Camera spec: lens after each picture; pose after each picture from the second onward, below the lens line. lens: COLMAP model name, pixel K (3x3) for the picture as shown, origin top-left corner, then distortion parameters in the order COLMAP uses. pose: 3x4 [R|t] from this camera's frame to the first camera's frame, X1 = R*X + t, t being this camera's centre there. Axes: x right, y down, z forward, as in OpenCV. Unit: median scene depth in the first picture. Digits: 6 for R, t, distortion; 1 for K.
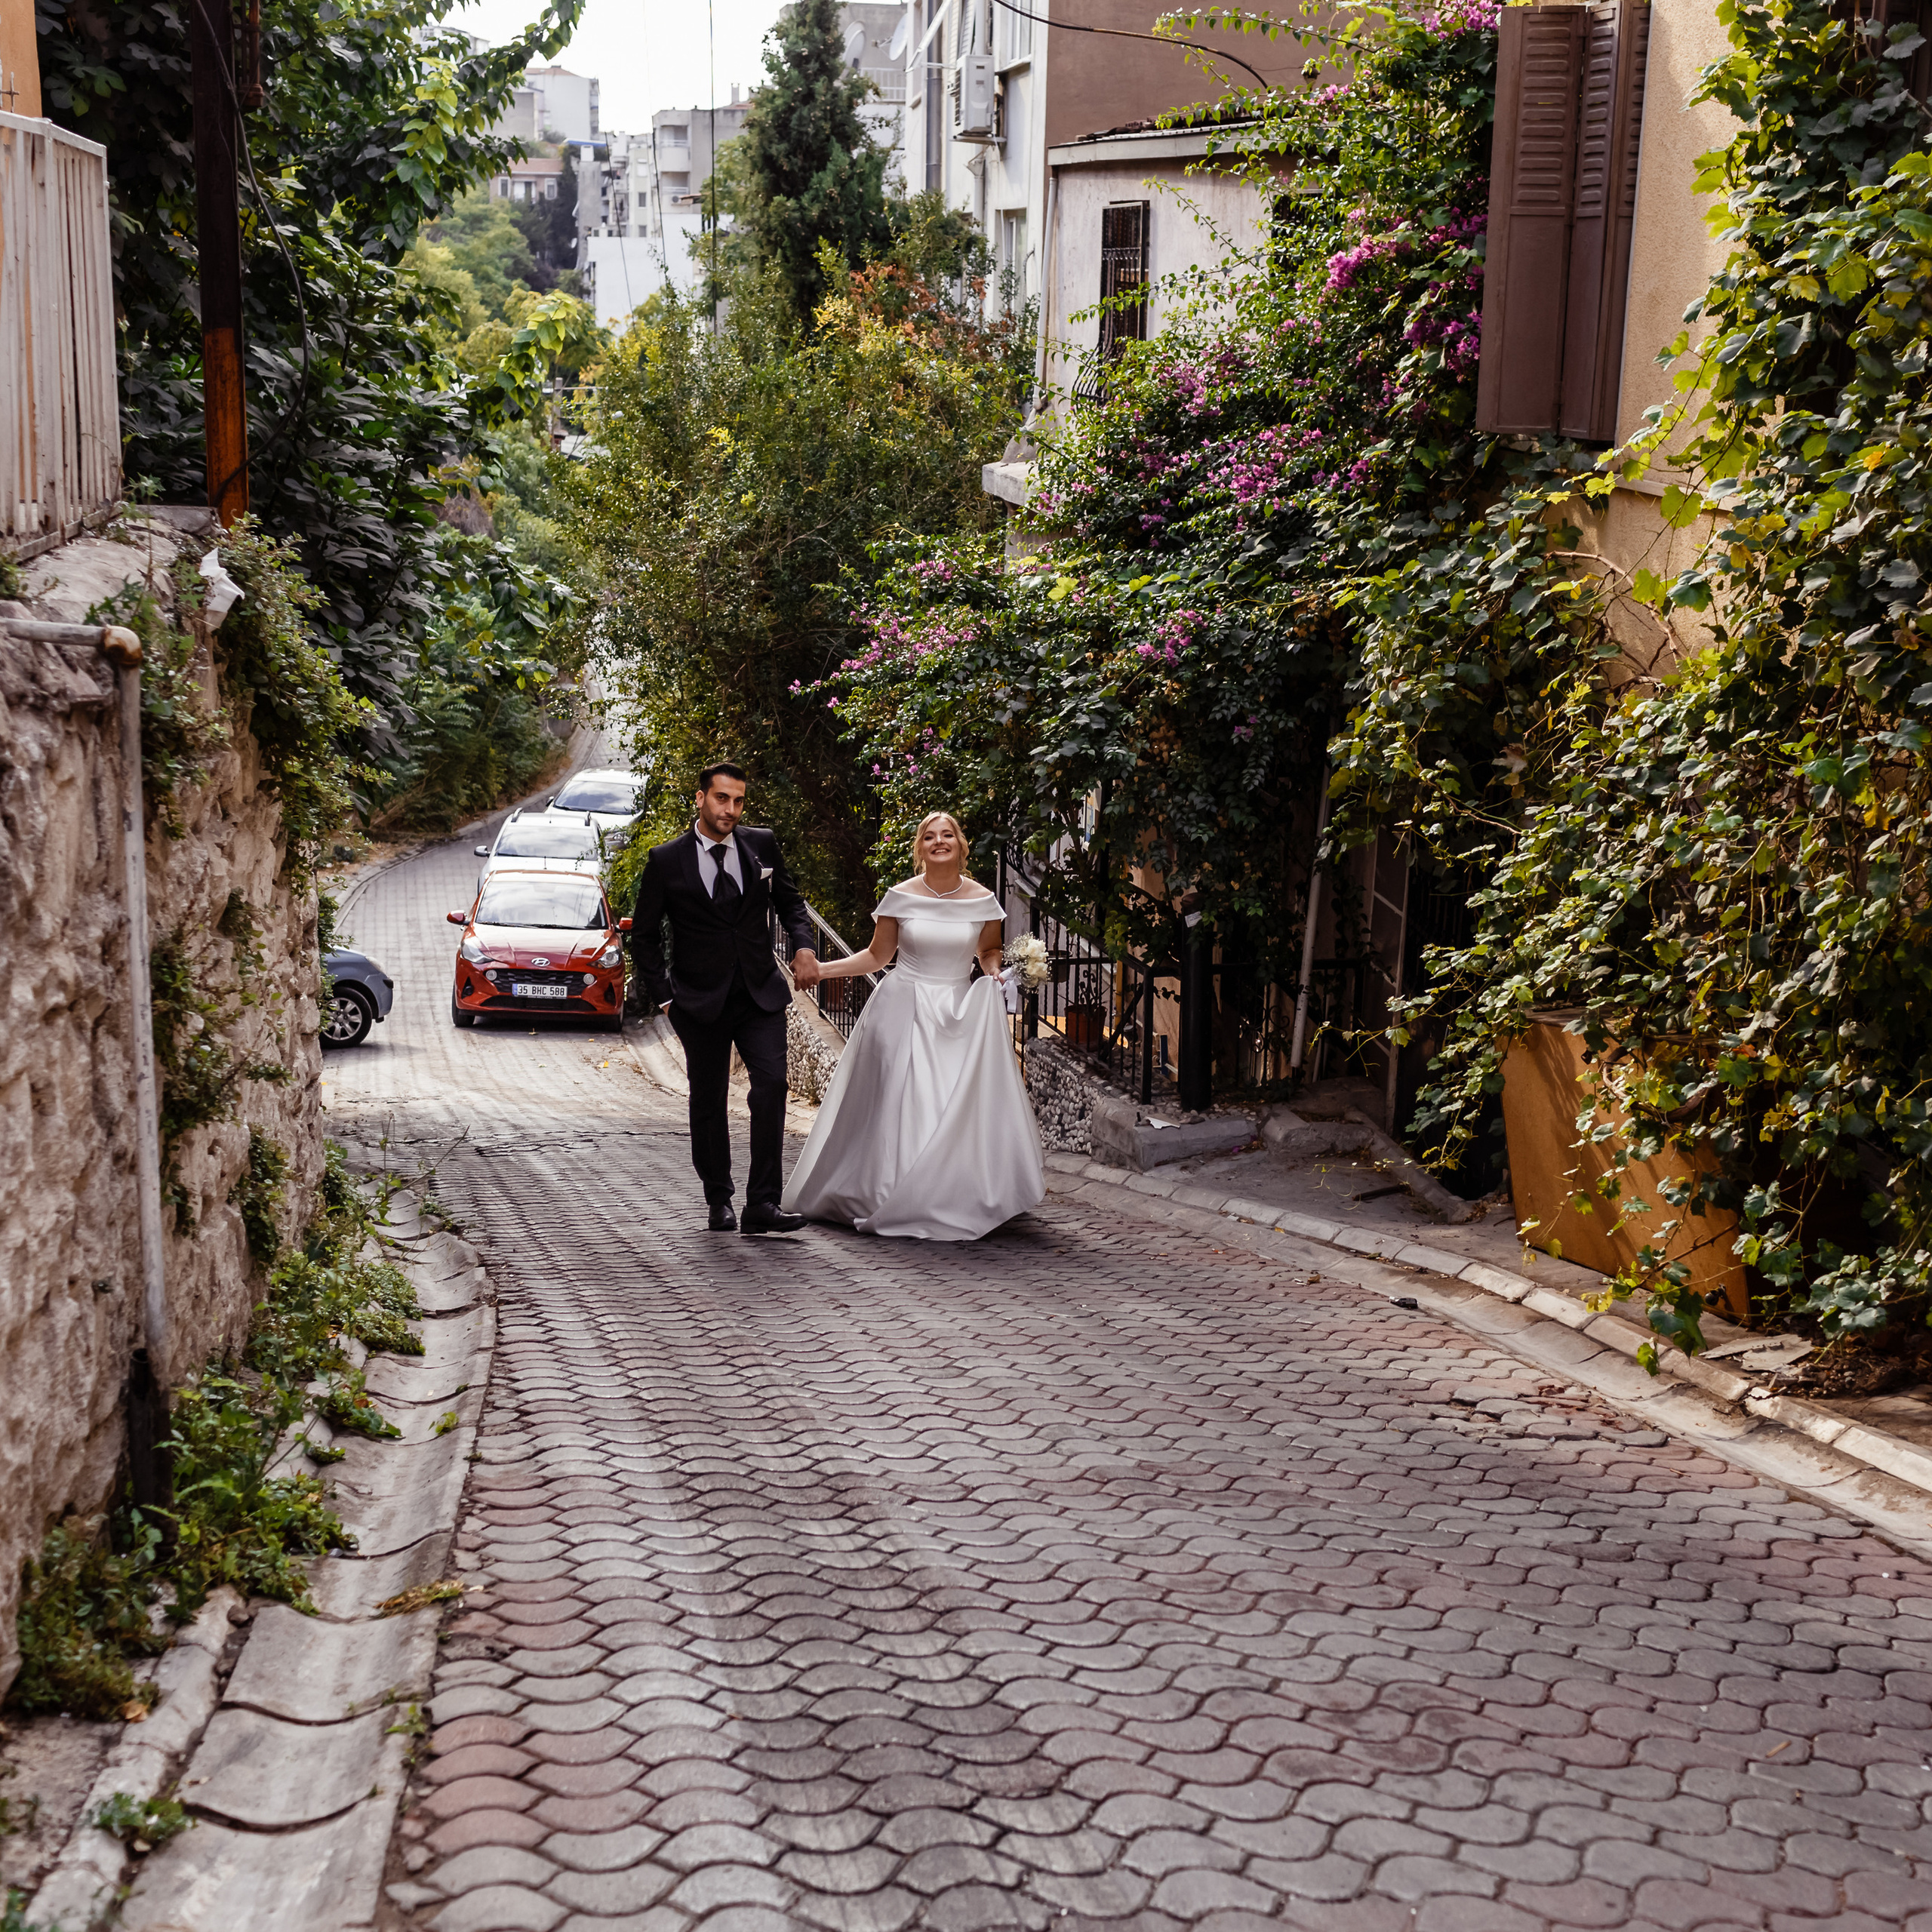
lens RADIAL K [[2753.2, 0, 966.0], [0, 2753.2, 966.0], [0, 0, 1]] dist [0.002487, 0.017174]
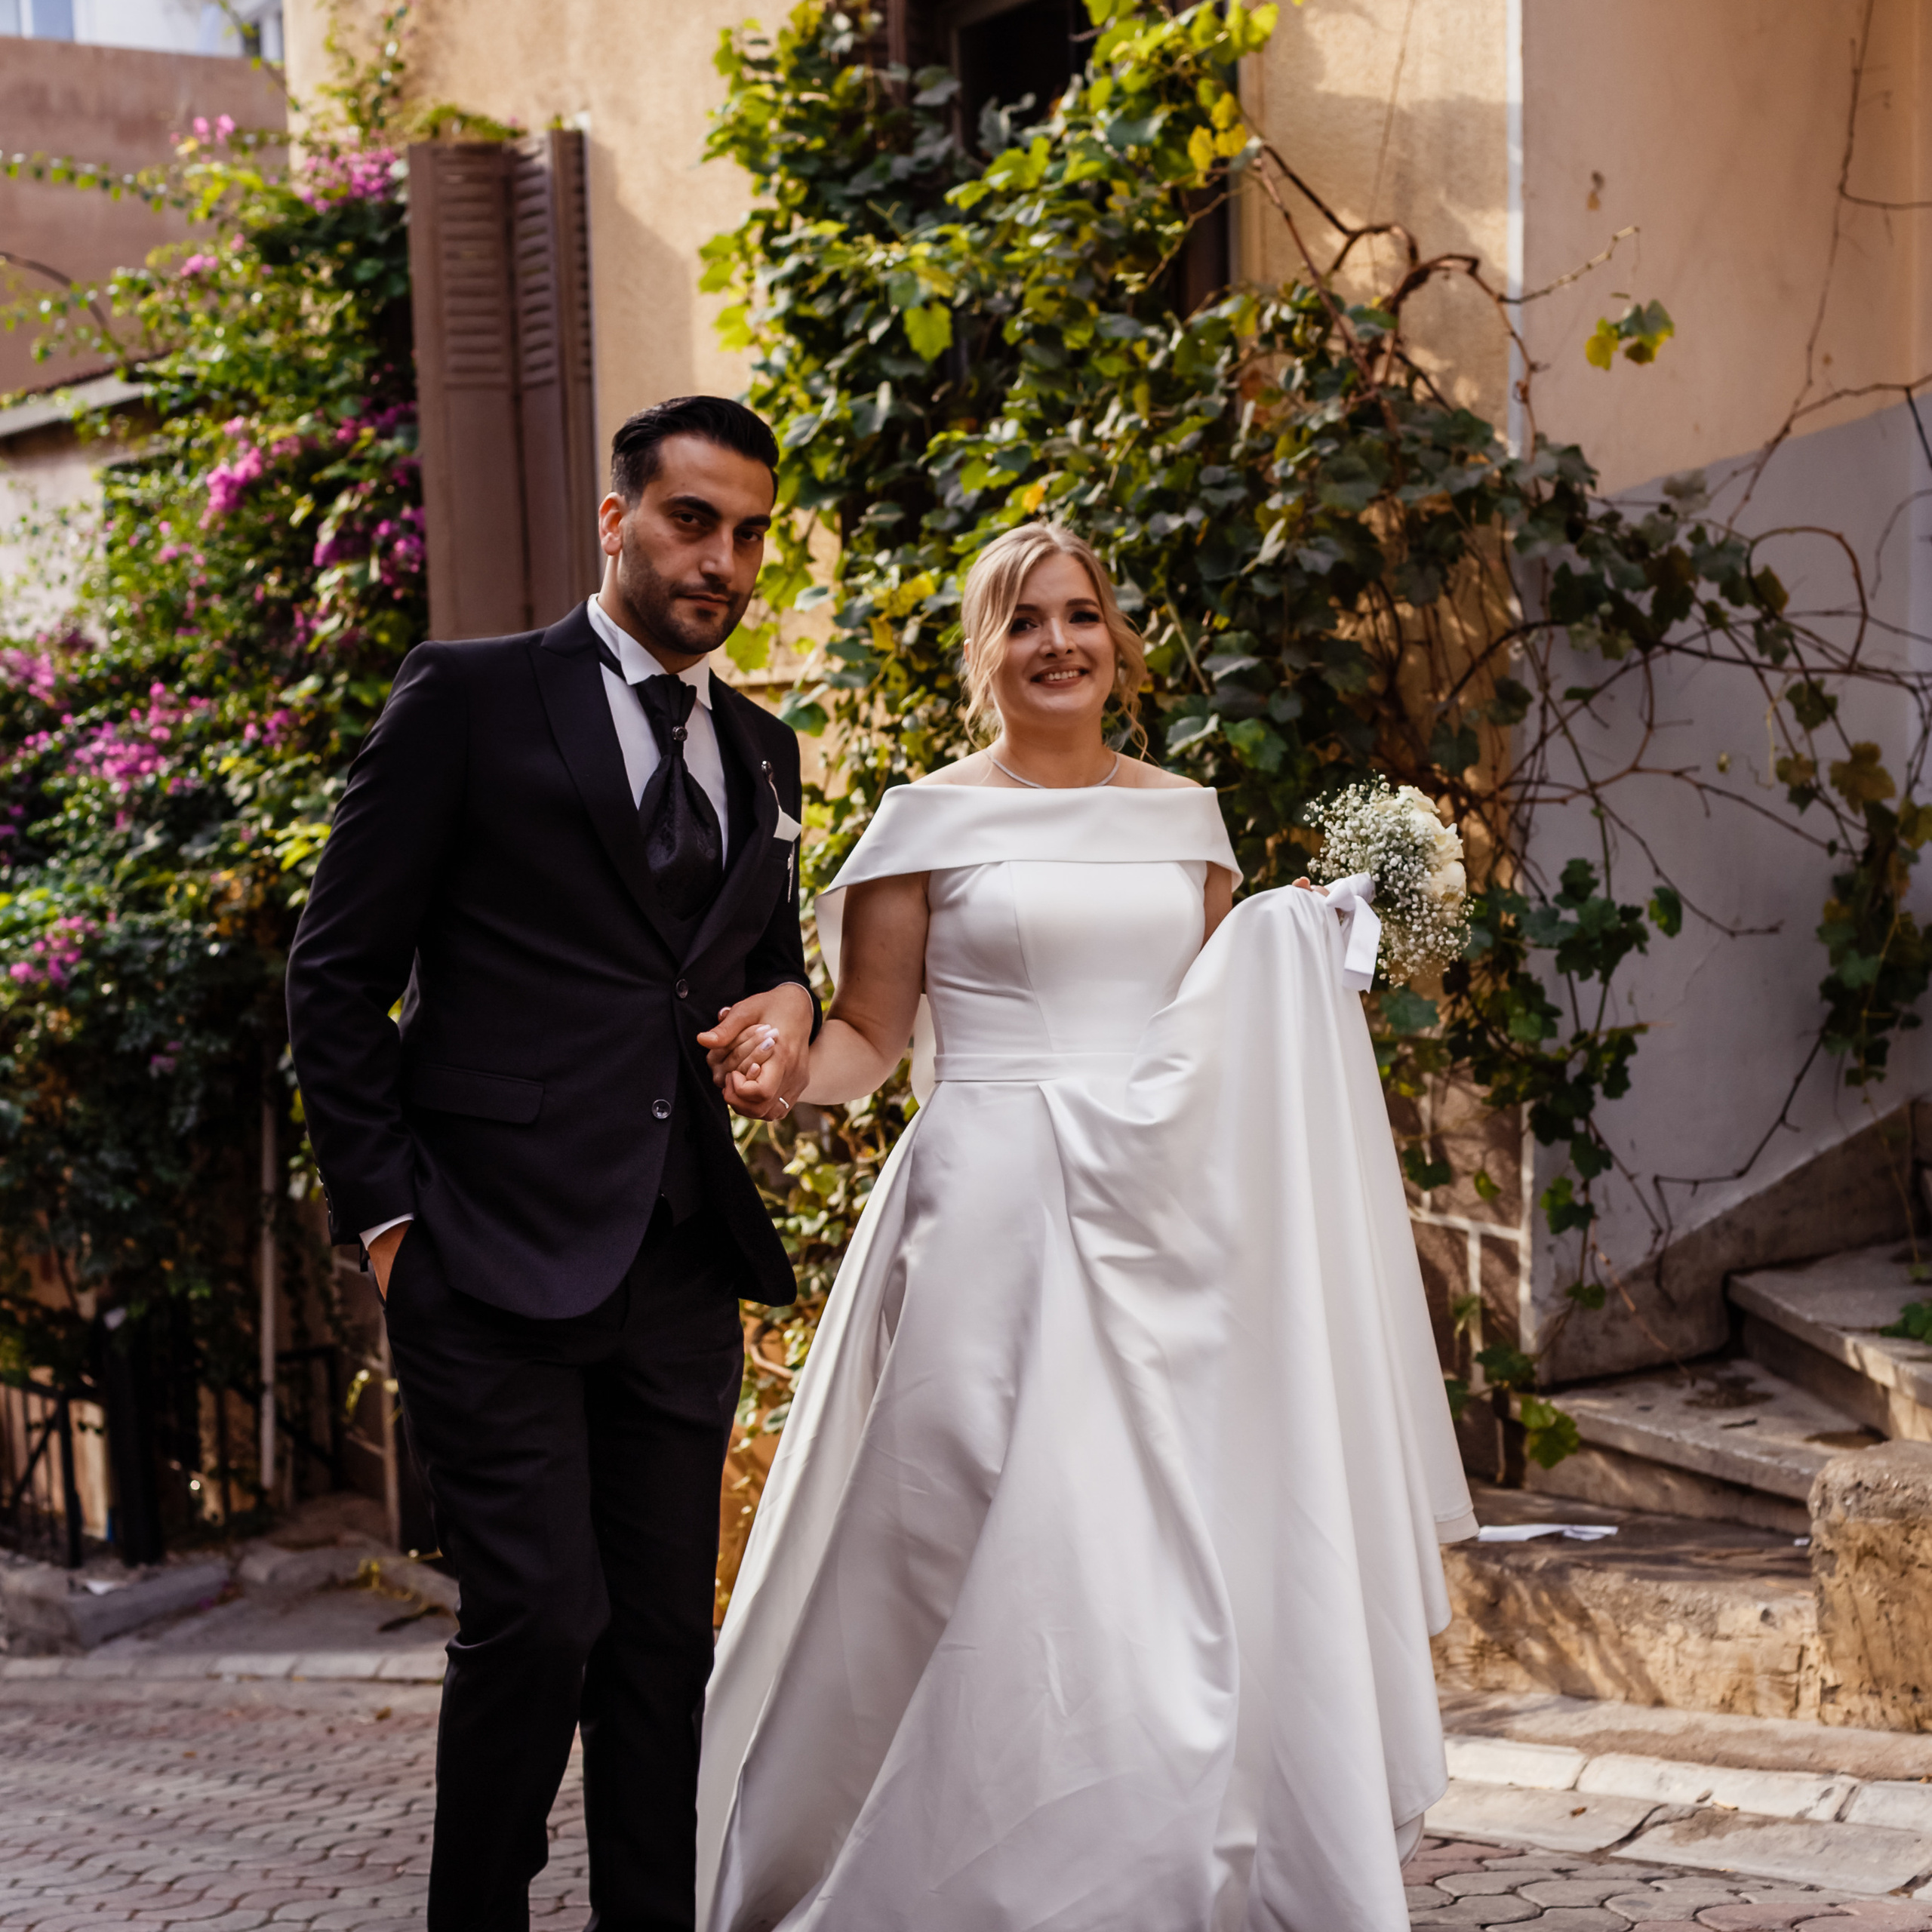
lens RADIAL K [[3029.6, 0, 1032.2], [0, 3029.6, 967.5], [0, 0, 1]] dist [0.011536, -0.031864]
pose [[0.910663, -0.087538, 0.403769, -0.023341], [0.147481, 0.981786, -0.119776, 0.032405], [-0.385929, 0.168624, 0.906986, 0.122572]]
